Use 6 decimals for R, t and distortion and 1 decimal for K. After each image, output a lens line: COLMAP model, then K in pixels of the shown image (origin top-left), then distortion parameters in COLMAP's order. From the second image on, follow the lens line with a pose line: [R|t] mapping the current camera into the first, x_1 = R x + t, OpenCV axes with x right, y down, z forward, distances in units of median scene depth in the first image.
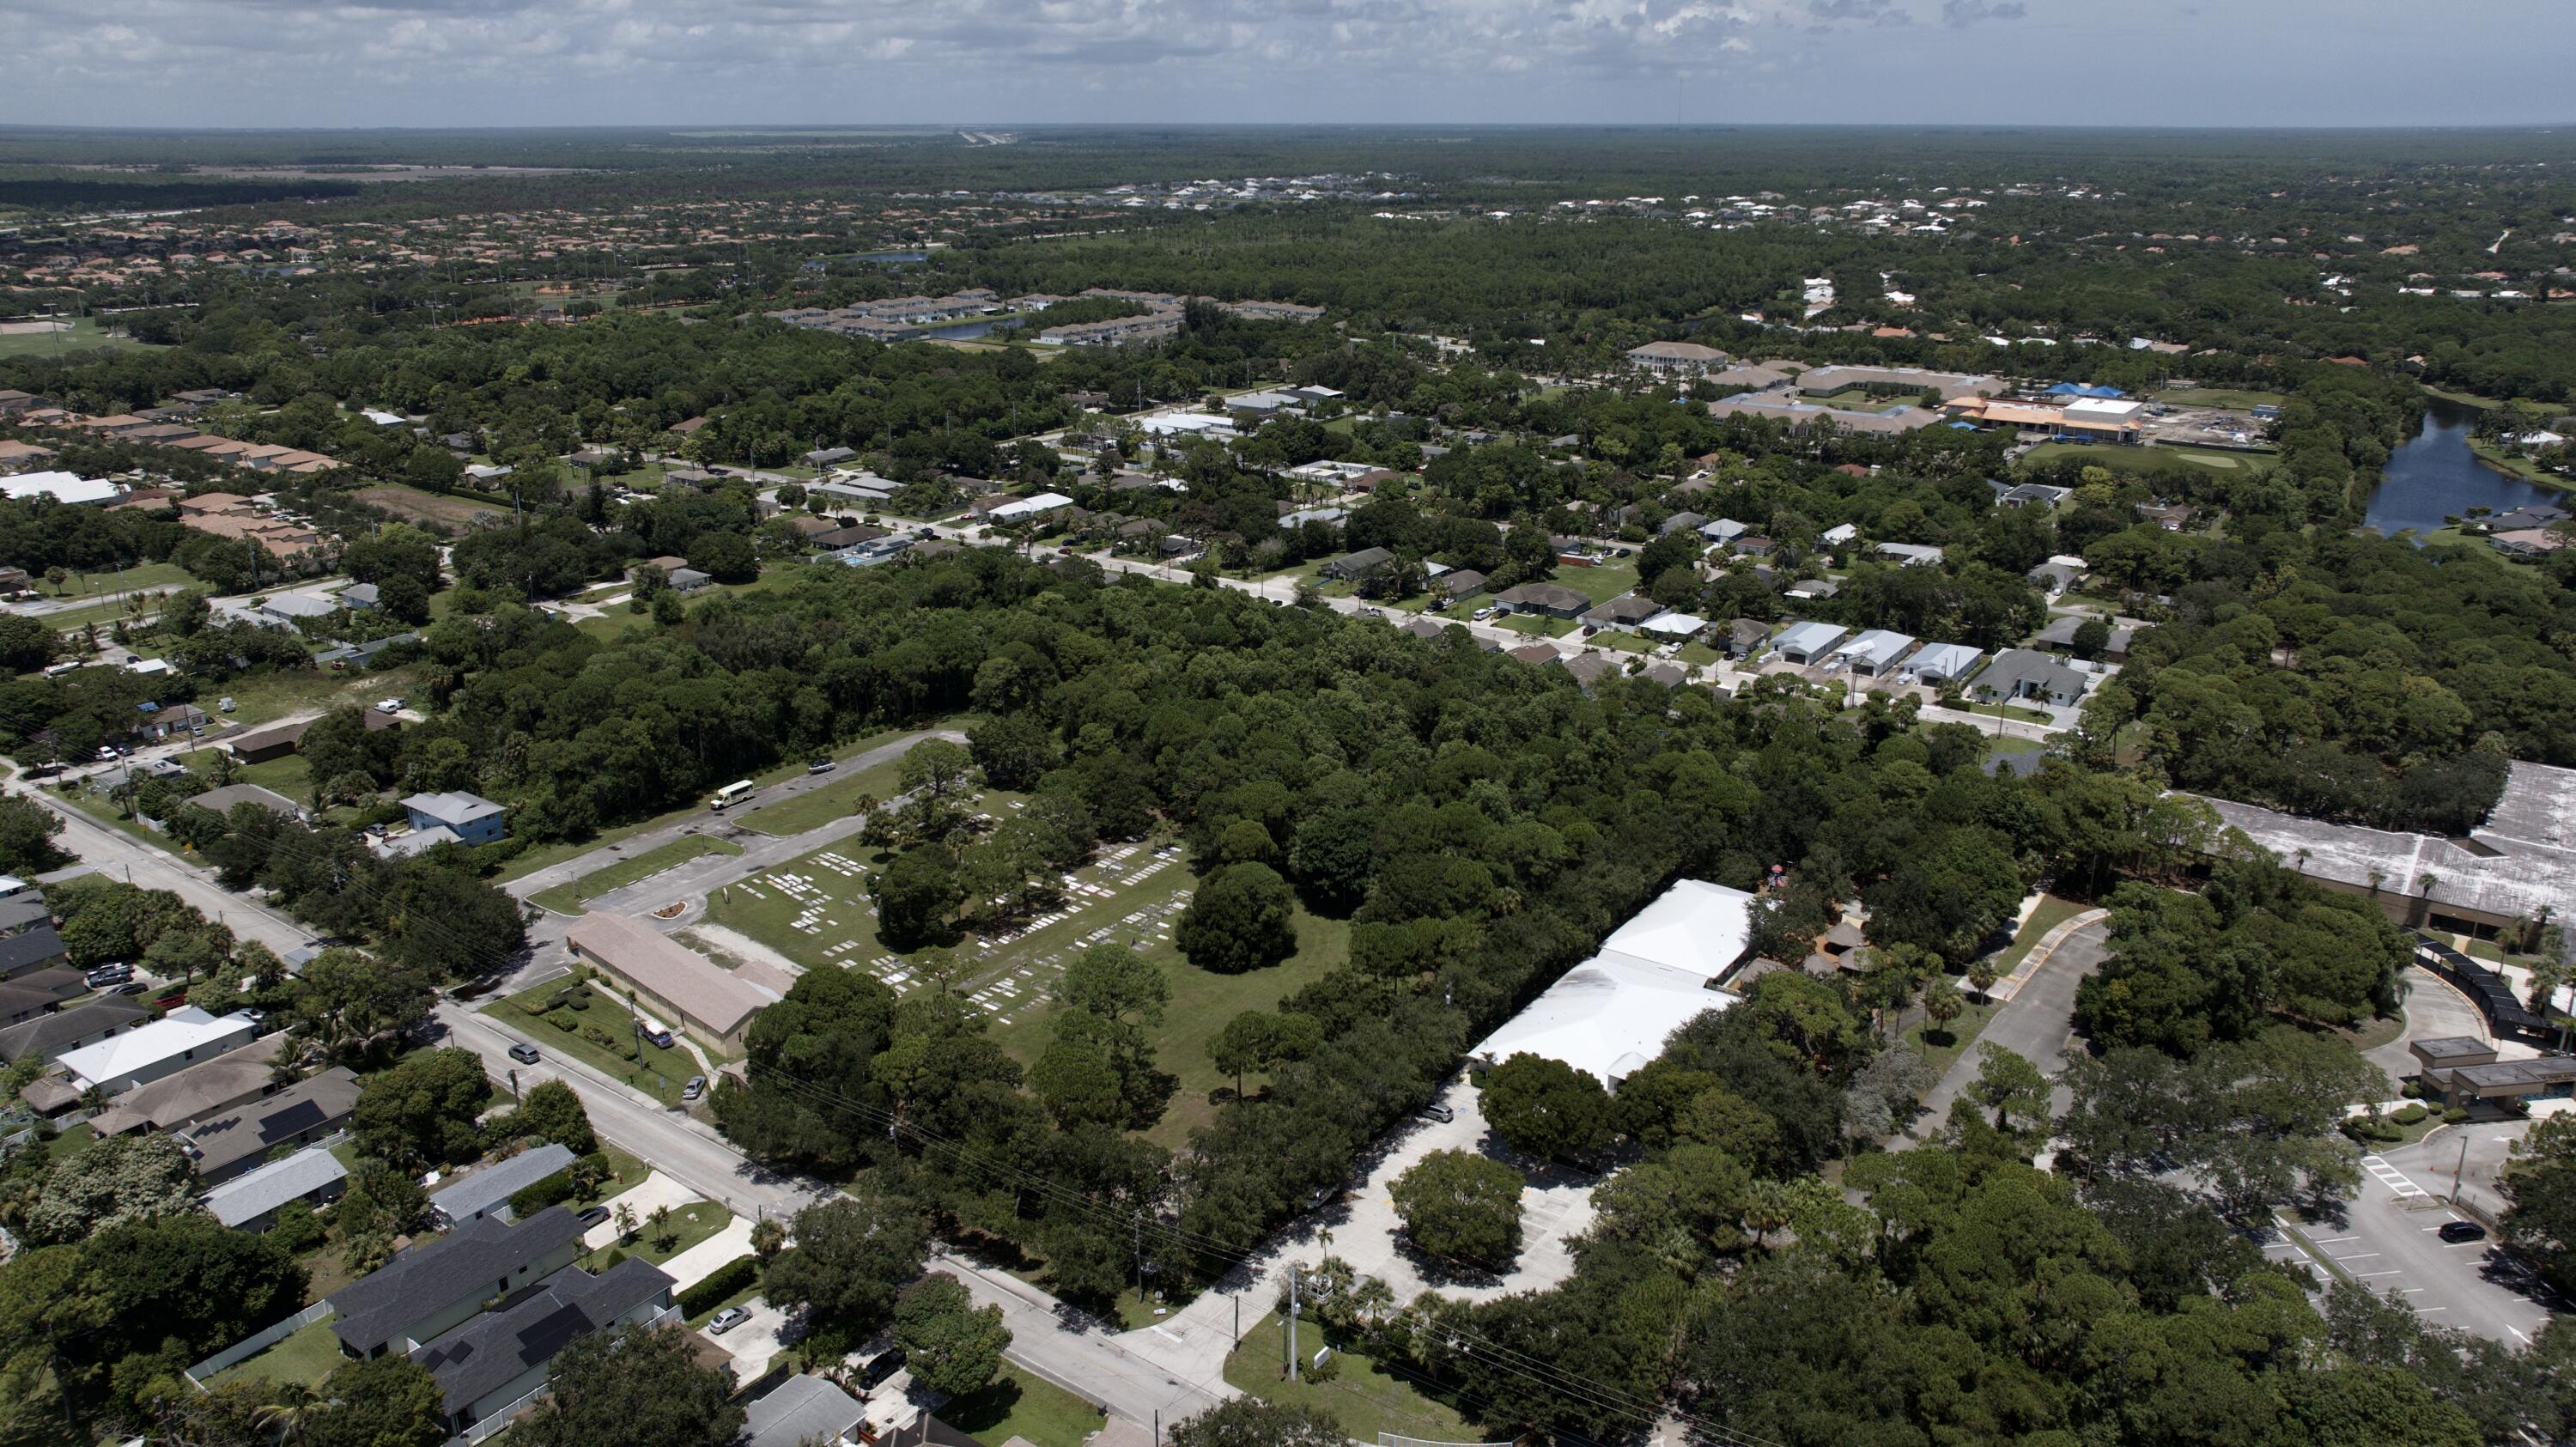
lens RADIAL K [[1801.1, 0, 1295.3], [0, 1801.1, 740.6], [0, 0, 1]] dist [-0.037185, 0.041089]
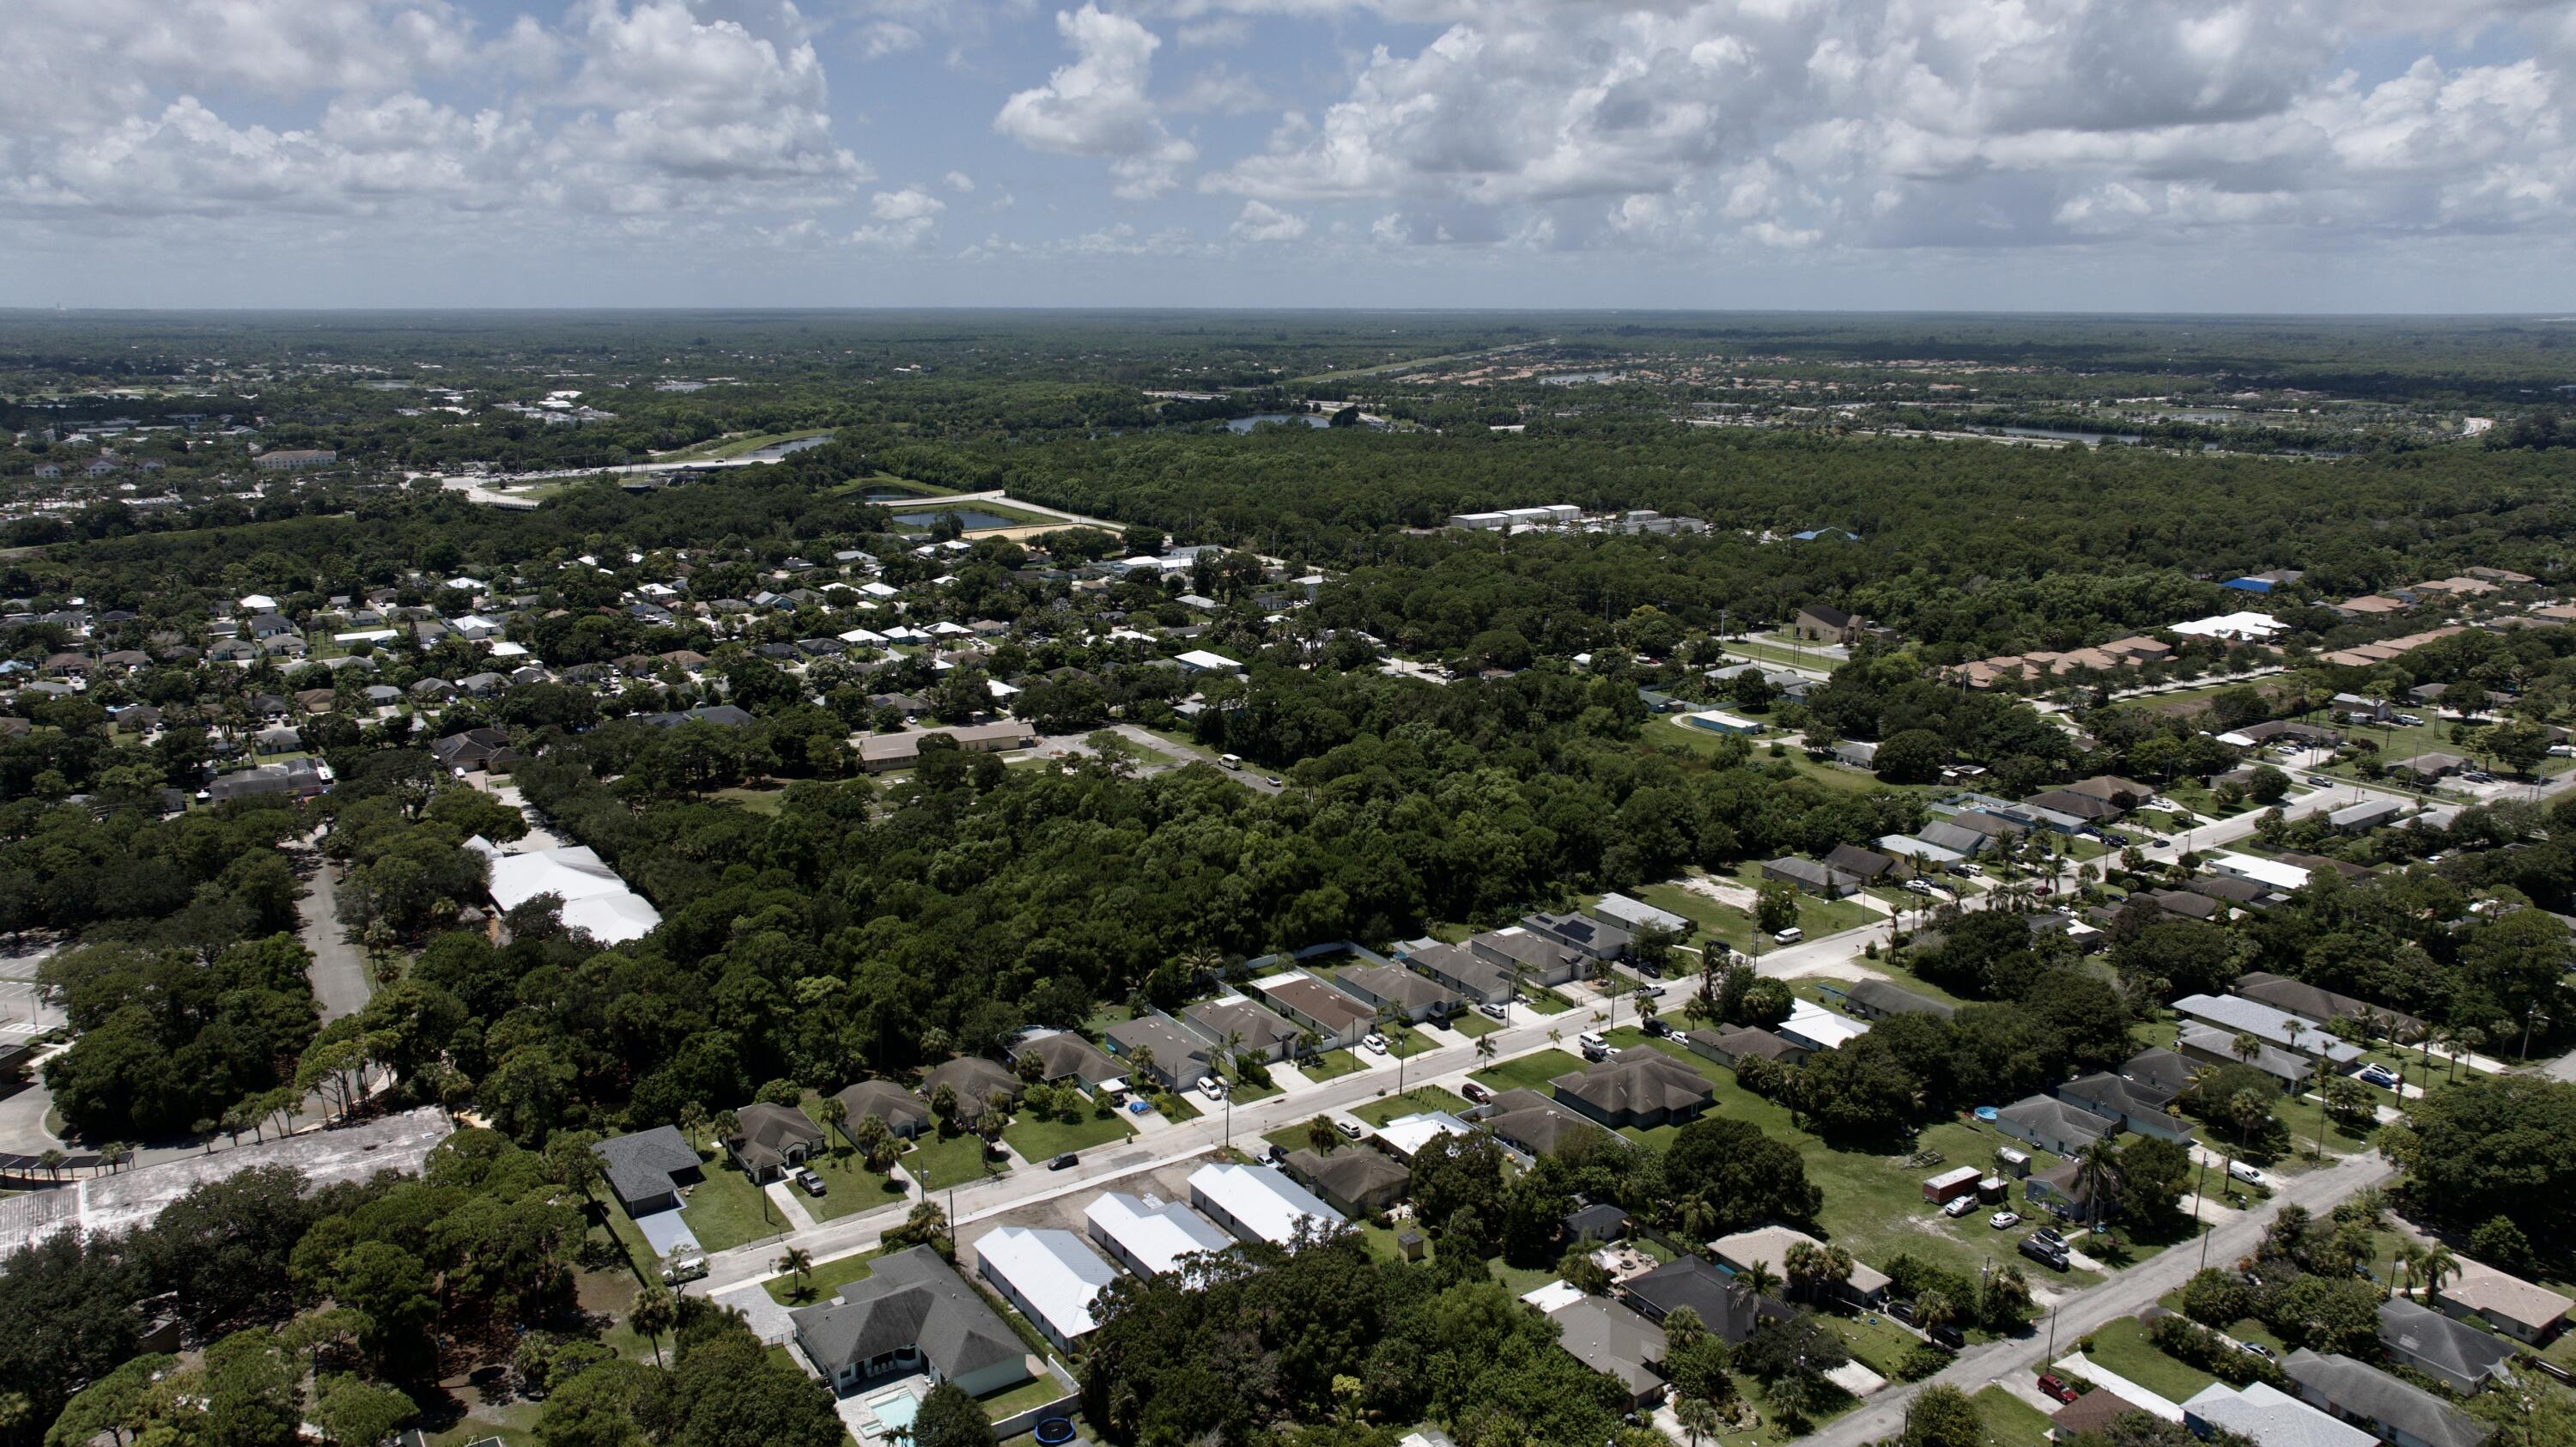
lens RADIAL K [[1801.1, 0, 1301.4], [0, 1801.1, 727.1], [0, 0, 1]] dist [-0.037185, 0.041089]
pose [[-0.343375, 0.217661, -0.913629, 0.929298], [-0.309809, 0.892077, 0.328964, -0.462399], [0.886630, 0.396009, -0.238883, 1.315478]]
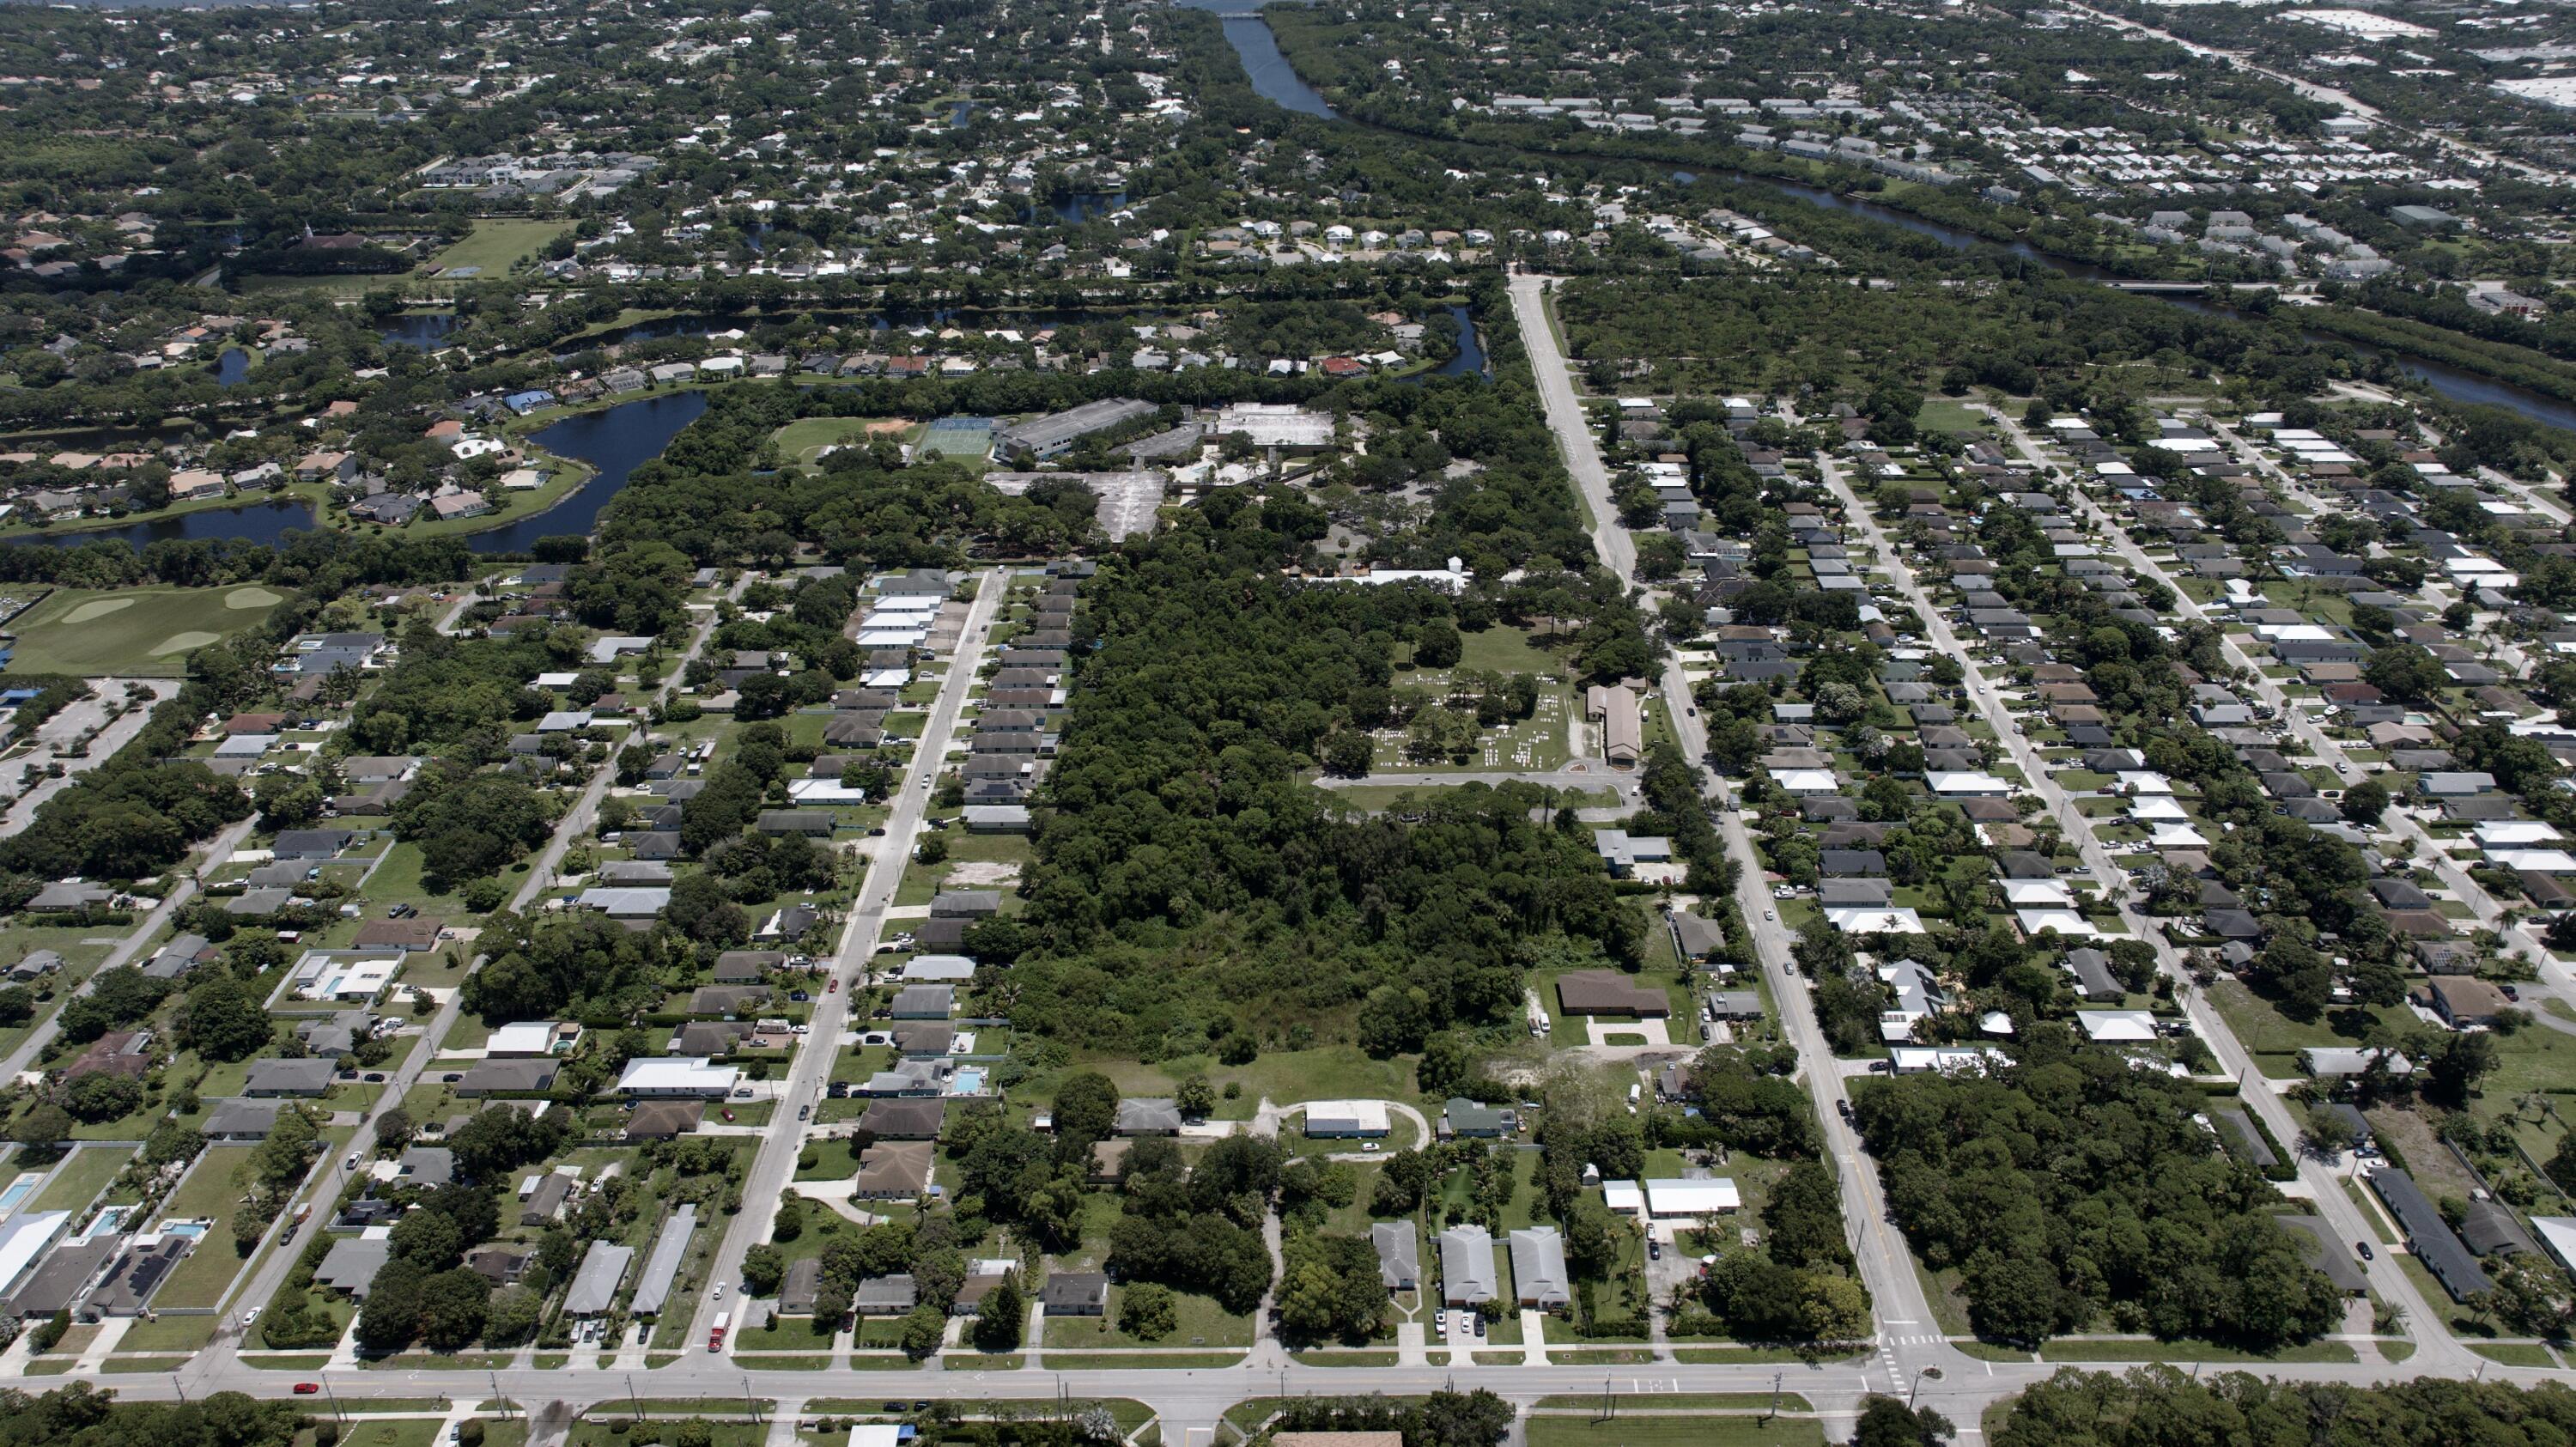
lens RADIAL K [[1801.1, 0, 1297.4], [0, 1801.1, 721.5], [0, 0, 1]] dist [-0.037185, 0.041089]
pose [[-0.579678, -0.390119, 0.715389, -1.336254], [0.273340, 0.733977, 0.621742, -1.091954], [-0.767632, 0.555954, -0.318835, 1.546722]]
